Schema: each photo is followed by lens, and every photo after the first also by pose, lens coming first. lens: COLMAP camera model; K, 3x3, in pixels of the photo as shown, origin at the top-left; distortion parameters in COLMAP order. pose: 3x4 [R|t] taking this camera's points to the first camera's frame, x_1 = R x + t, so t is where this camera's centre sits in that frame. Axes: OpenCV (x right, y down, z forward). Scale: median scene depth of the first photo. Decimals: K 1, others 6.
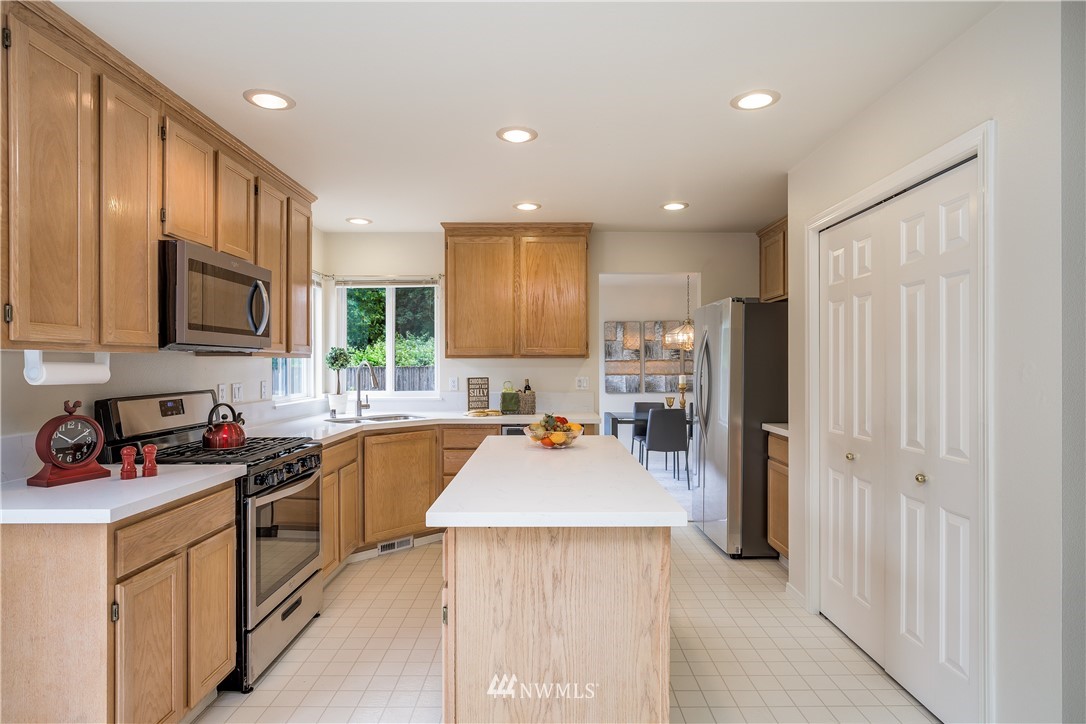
lens RADIAL K [[588.1, 0, 545.4], [0, 588.1, 363.9], [0, 0, 1]] dist [-0.001986, -0.000519]
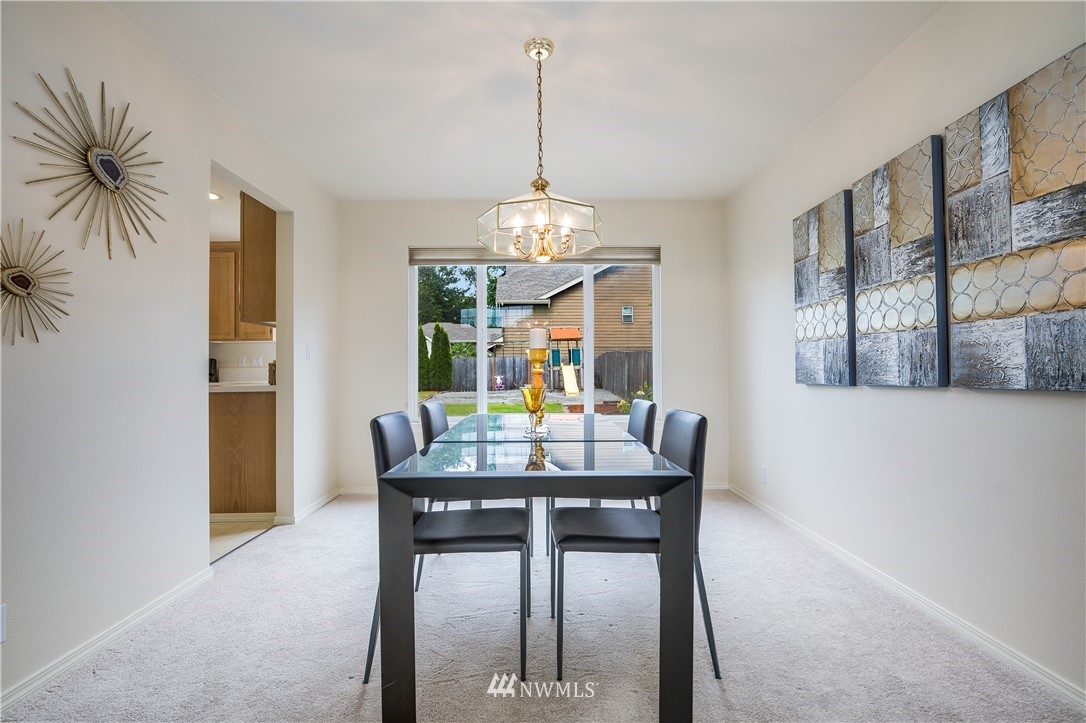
lens RADIAL K [[492.8, 0, 546.8], [0, 492.8, 369.5], [0, 0, 1]] dist [-0.012250, 0.000545]
pose [[0.023062, -0.002381, -0.999731, 0.840658], [0.011797, 0.999928, -0.002109, 0.069278], [0.999664, -0.011745, 0.023088, 1.486654]]
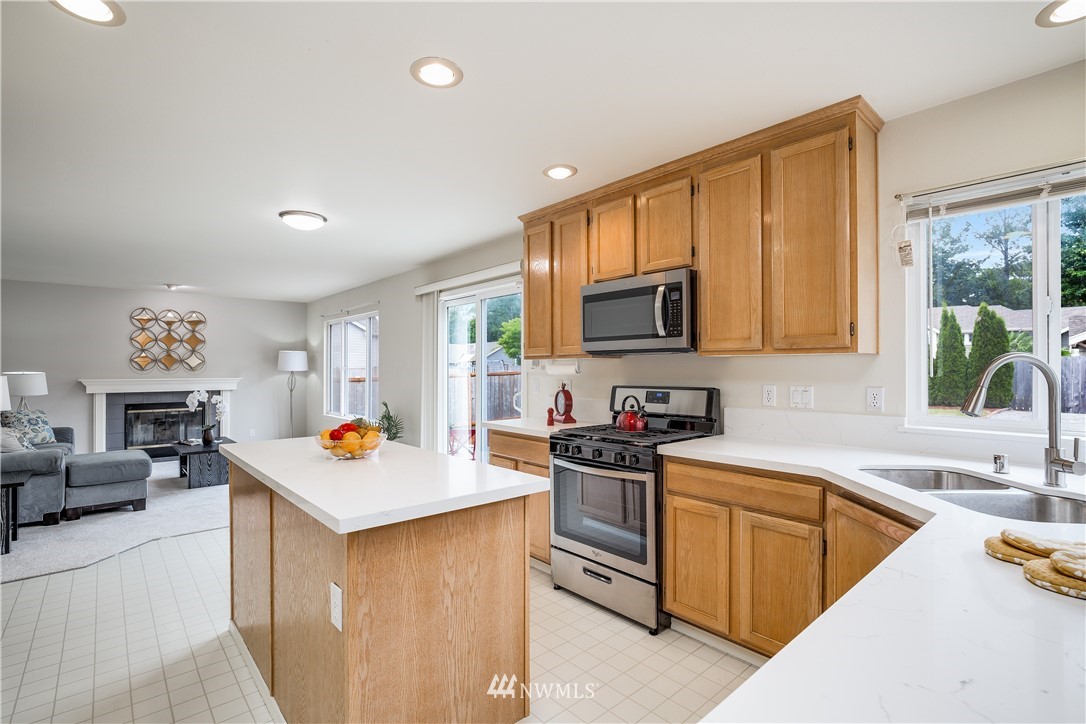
lens RADIAL K [[501.9, 0, 543.0], [0, 501.9, 362.0], [0, 0, 1]] dist [-0.016829, 0.000046]
pose [[-0.749403, -0.010260, -0.662035, 0.183015], [-0.000084, 0.999881, -0.015400, 0.007461], [0.662114, -0.011485, -0.749315, 1.015991]]
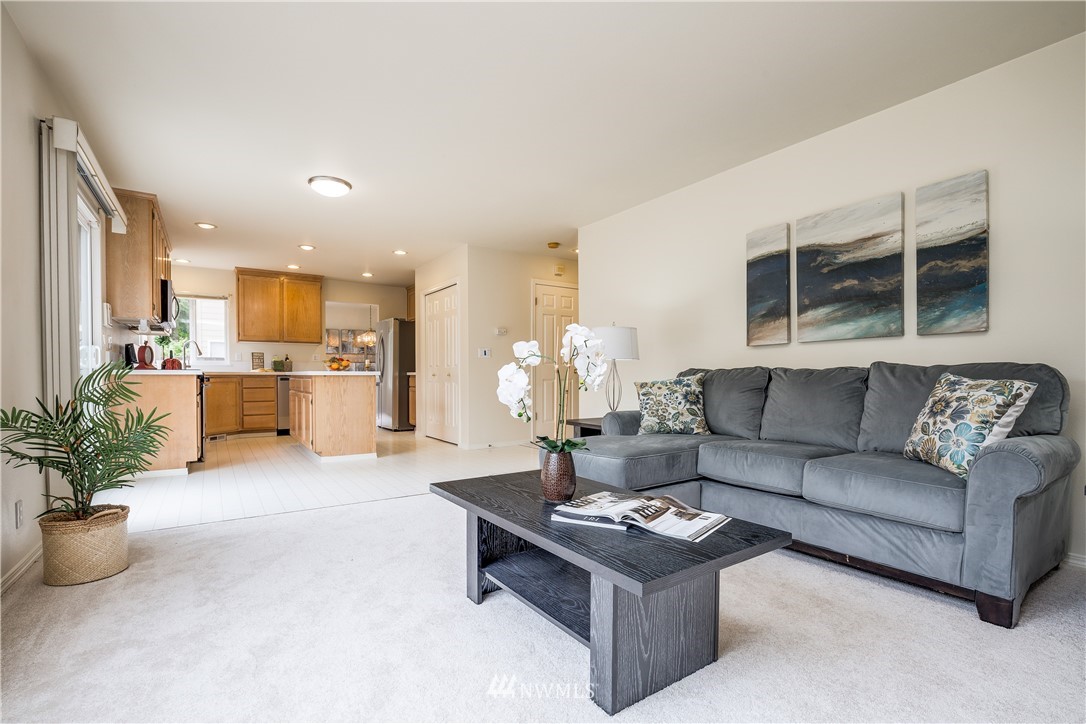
lens RADIAL K [[491.5, 0, 543.6], [0, 491.5, 384.7], [0, 0, 1]] dist [-0.013435, 0.000101]
pose [[0.827339, -0.010366, 0.561608, -0.246075], [-0.000879, 0.999805, 0.019749, 0.097551], [-0.561703, -0.016833, 0.827168, -0.815673]]
